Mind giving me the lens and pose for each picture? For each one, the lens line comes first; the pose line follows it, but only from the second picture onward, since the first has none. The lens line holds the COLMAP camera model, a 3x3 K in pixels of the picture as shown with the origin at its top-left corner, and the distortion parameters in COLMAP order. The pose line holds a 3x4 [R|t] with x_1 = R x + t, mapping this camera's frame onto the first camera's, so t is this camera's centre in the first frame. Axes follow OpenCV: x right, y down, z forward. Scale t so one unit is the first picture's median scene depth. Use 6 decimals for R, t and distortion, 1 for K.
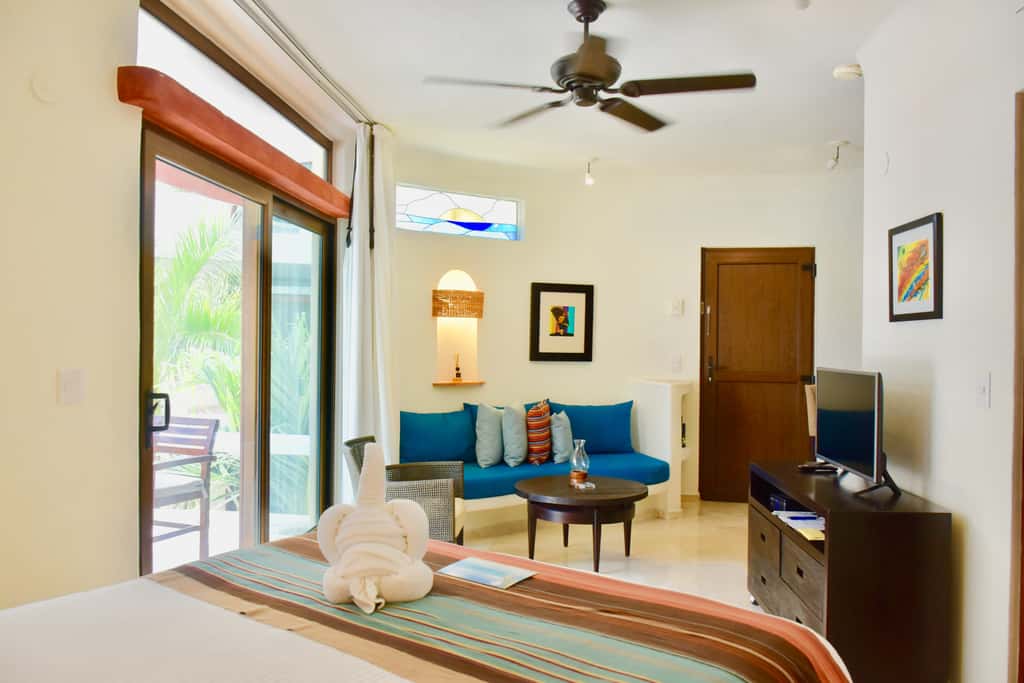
lens RADIAL K [[789.0, 0, 511.3], [0, 789.0, 342.3], [0, 0, 1]] dist [-0.019191, -0.002796]
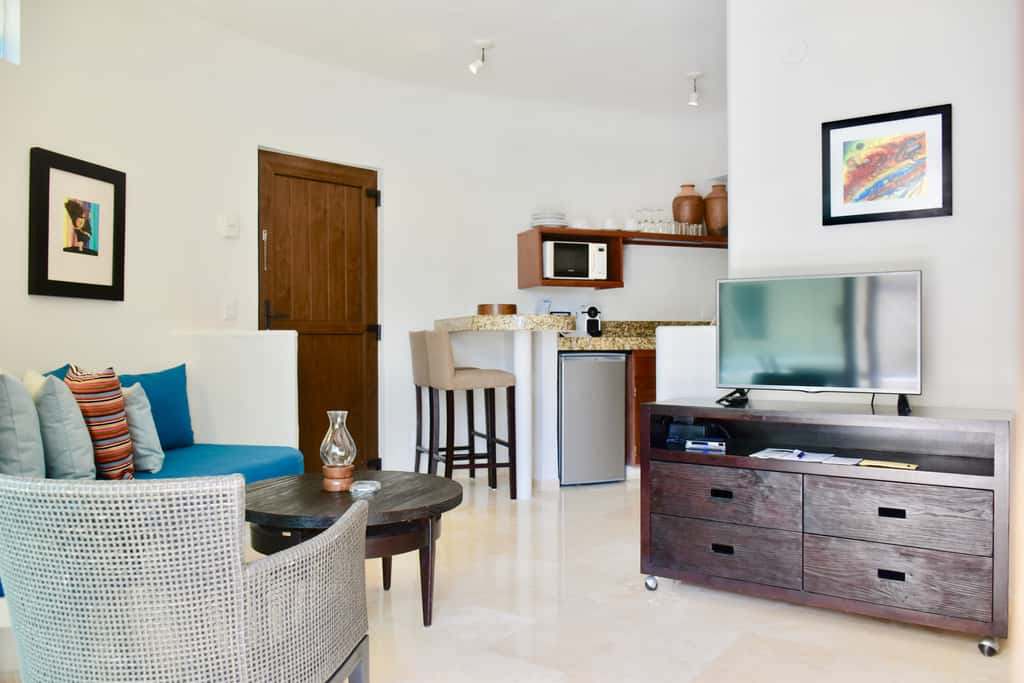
lens RADIAL K [[789.0, 0, 517.9], [0, 789.0, 341.6], [0, 0, 1]] dist [-0.019191, -0.002796]
pose [[0.515923, -0.015519, 0.856494, -0.259023], [0.007713, 0.999880, 0.013472, 0.050497], [-0.856600, -0.000345, 0.515981, 0.451853]]
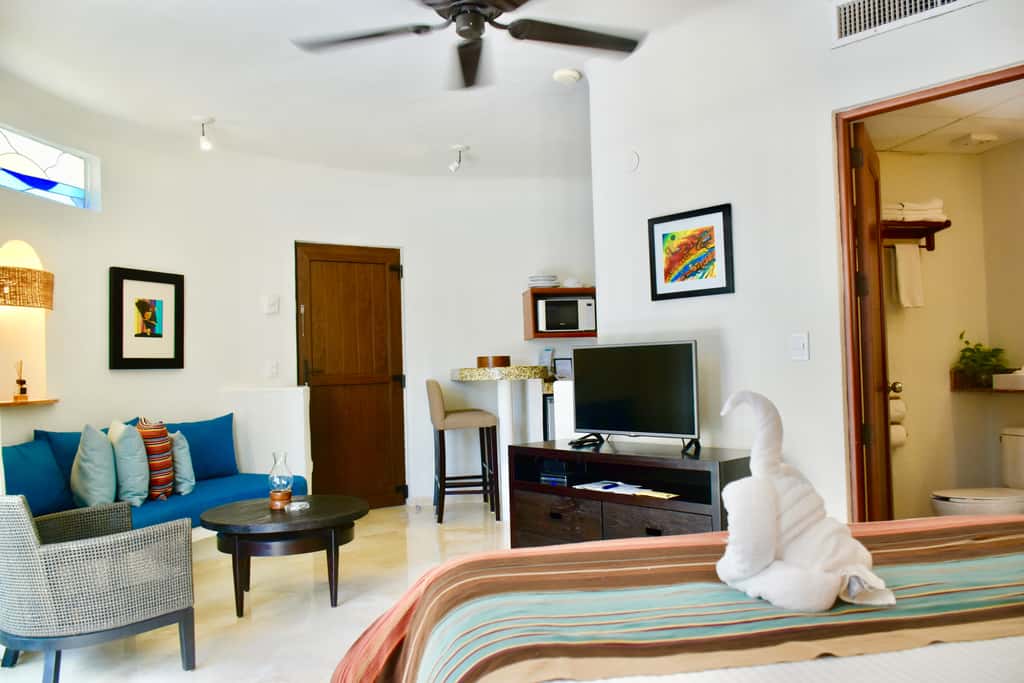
lens RADIAL K [[789.0, 0, 513.9], [0, 789.0, 341.3], [0, 0, 1]] dist [-0.019191, -0.002796]
pose [[0.690488, -0.007278, 0.723308, -0.255856], [0.035060, 0.999111, -0.023416, 0.027856], [-0.722494, 0.041528, 0.690129, 0.198306]]
